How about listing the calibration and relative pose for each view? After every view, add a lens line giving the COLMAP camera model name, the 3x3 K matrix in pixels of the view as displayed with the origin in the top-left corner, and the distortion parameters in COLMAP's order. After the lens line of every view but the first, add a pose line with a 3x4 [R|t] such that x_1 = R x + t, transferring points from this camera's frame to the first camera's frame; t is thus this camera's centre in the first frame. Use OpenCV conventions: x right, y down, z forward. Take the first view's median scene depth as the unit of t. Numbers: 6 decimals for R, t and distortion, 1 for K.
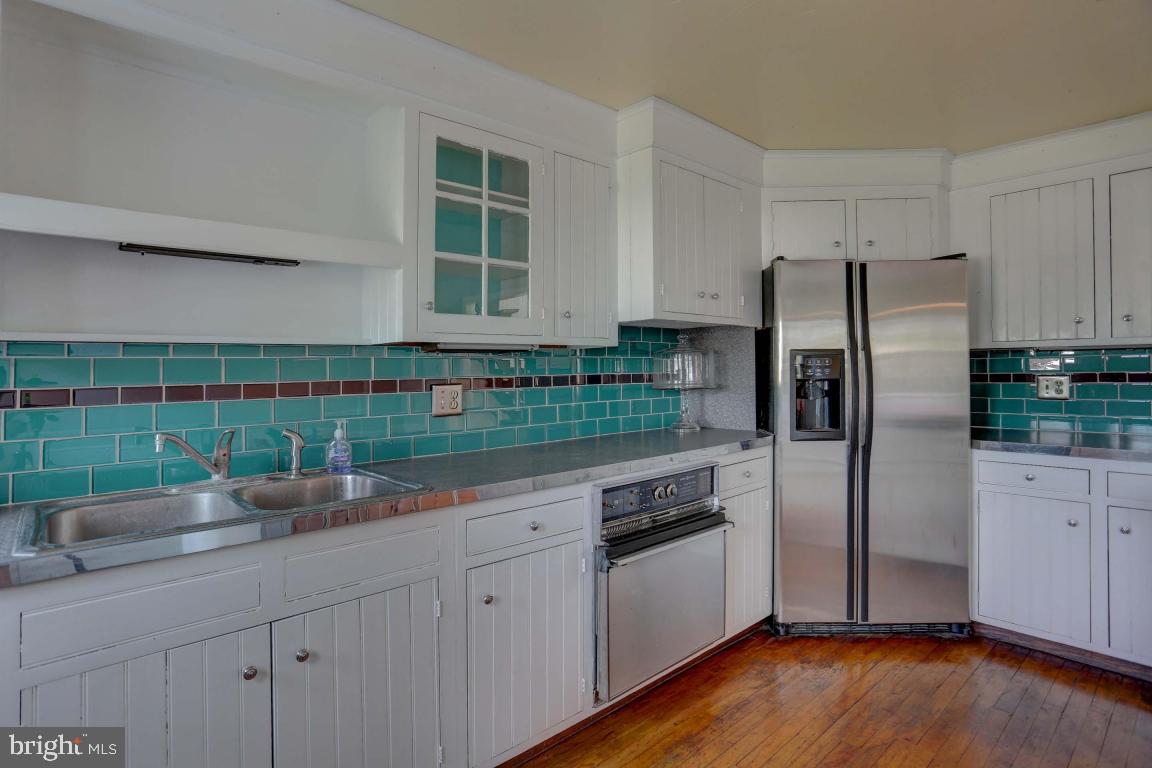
lens RADIAL K [[573.6, 0, 559.4], [0, 573.6, 352.5], [0, 0, 1]] dist [-0.045988, 0.000094]
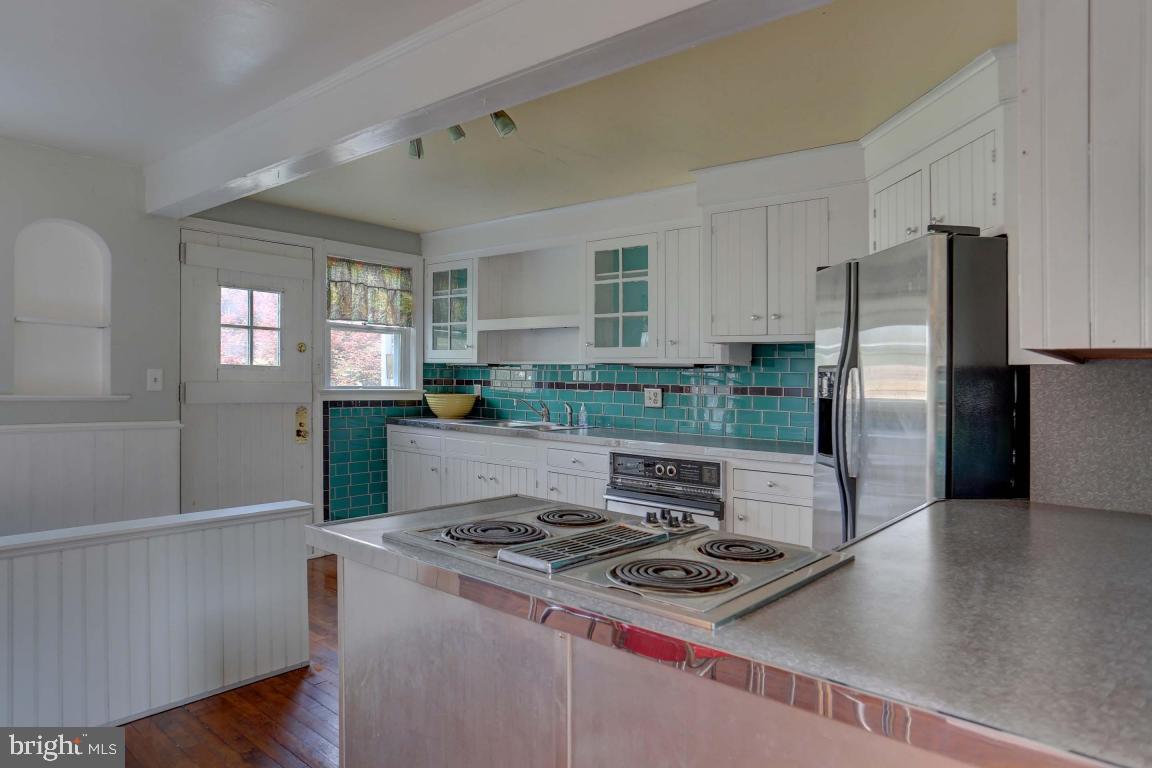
lens RADIAL K [[680.7, 0, 577.6], [0, 680.7, 379.2], [0, 0, 1]] dist [0.005902, 0.002266]
pose [[0.166355, 0.019289, -0.985877, 1.495149], [0.003301, 0.999792, 0.020119, -0.007722], [0.986060, -0.006602, 0.166257, 0.434509]]
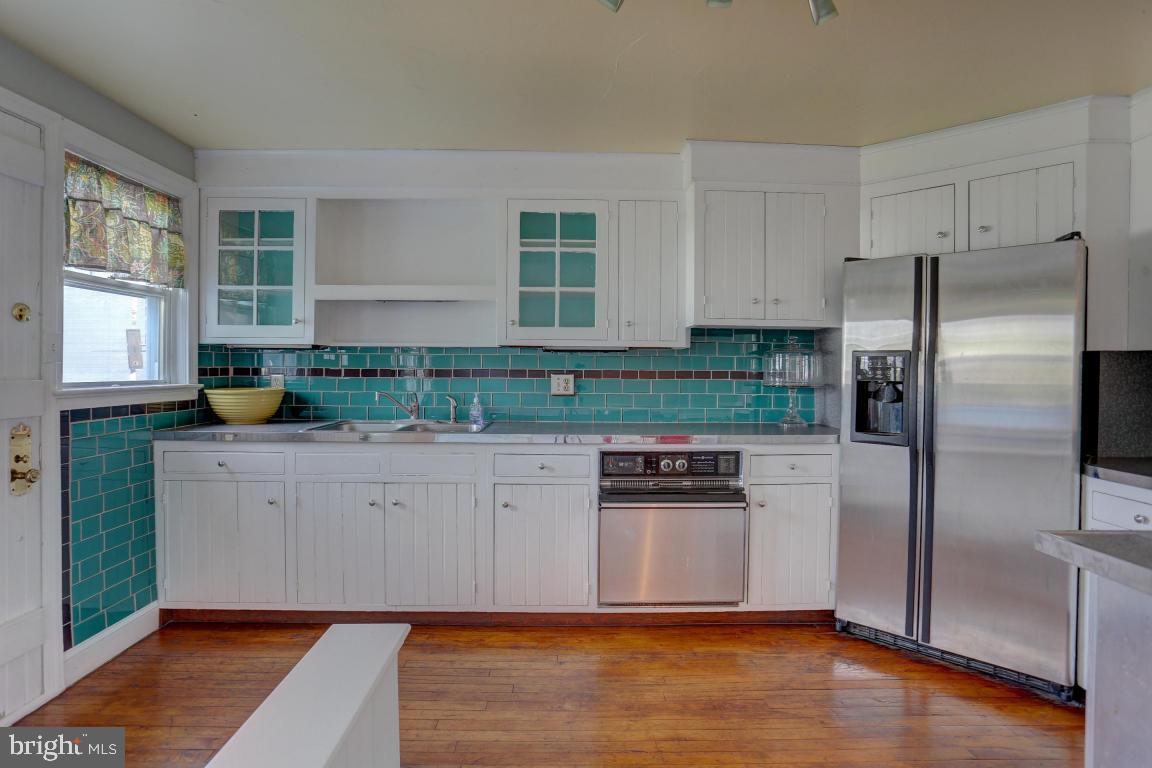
lens RADIAL K [[592.5, 0, 600.1], [0, 592.5, 361.8], [0, 0, 1]] dist [-0.068637, 0.032582]
pose [[0.773411, 0.015843, -0.633707, 0.737554], [-0.001561, 0.999732, 0.023088, -0.008548], [0.633903, -0.016867, 0.773228, -0.079945]]
